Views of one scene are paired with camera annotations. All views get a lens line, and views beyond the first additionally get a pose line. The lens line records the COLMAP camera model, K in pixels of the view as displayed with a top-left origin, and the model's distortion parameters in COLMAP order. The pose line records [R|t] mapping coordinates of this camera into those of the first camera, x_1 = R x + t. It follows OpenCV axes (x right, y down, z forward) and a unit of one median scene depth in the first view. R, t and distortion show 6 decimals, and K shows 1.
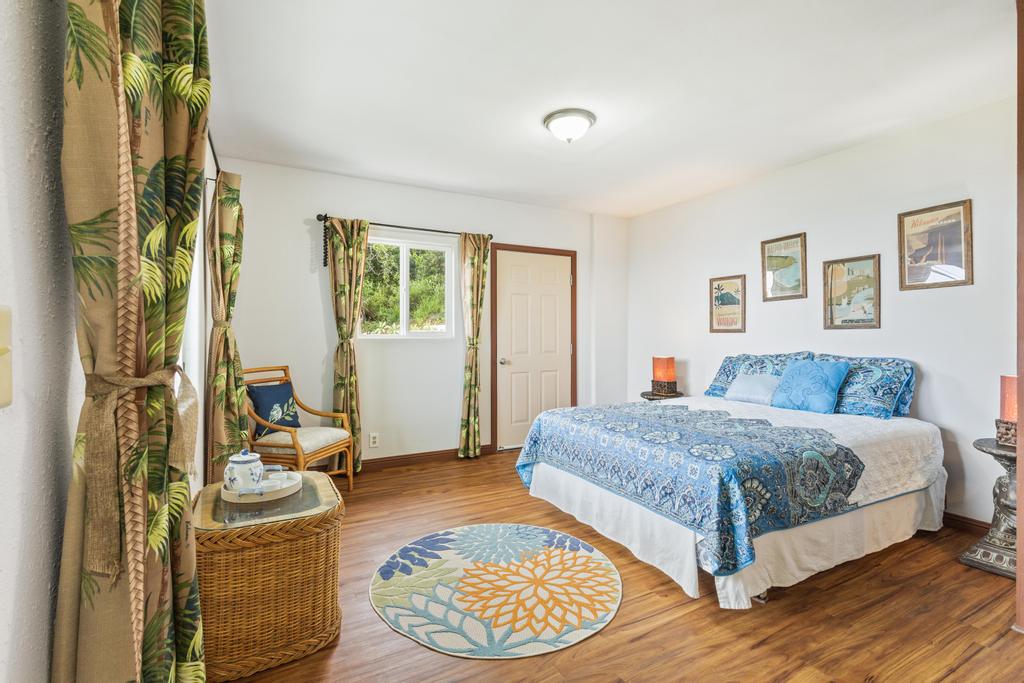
lens RADIAL K [[475.5, 0, 515.3], [0, 475.5, 353.6], [0, 0, 1]] dist [0.000612, -0.000438]
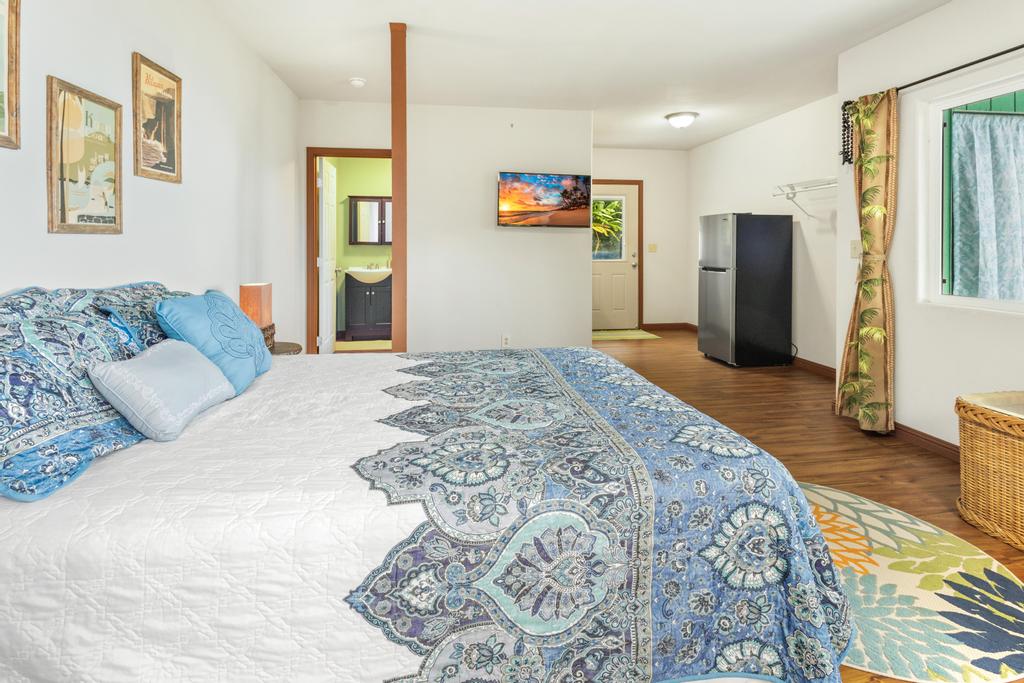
lens RADIAL K [[487.5, 0, 514.1], [0, 487.5, 244.0], [0, 0, 1]] dist [-0.000213, -0.000349]
pose [[-0.934606, 0.000379, 0.355685, 0.108680], [0.013017, 0.999366, 0.033140, -0.054275], [-0.355447, 0.035603, -0.934018, 1.370048]]
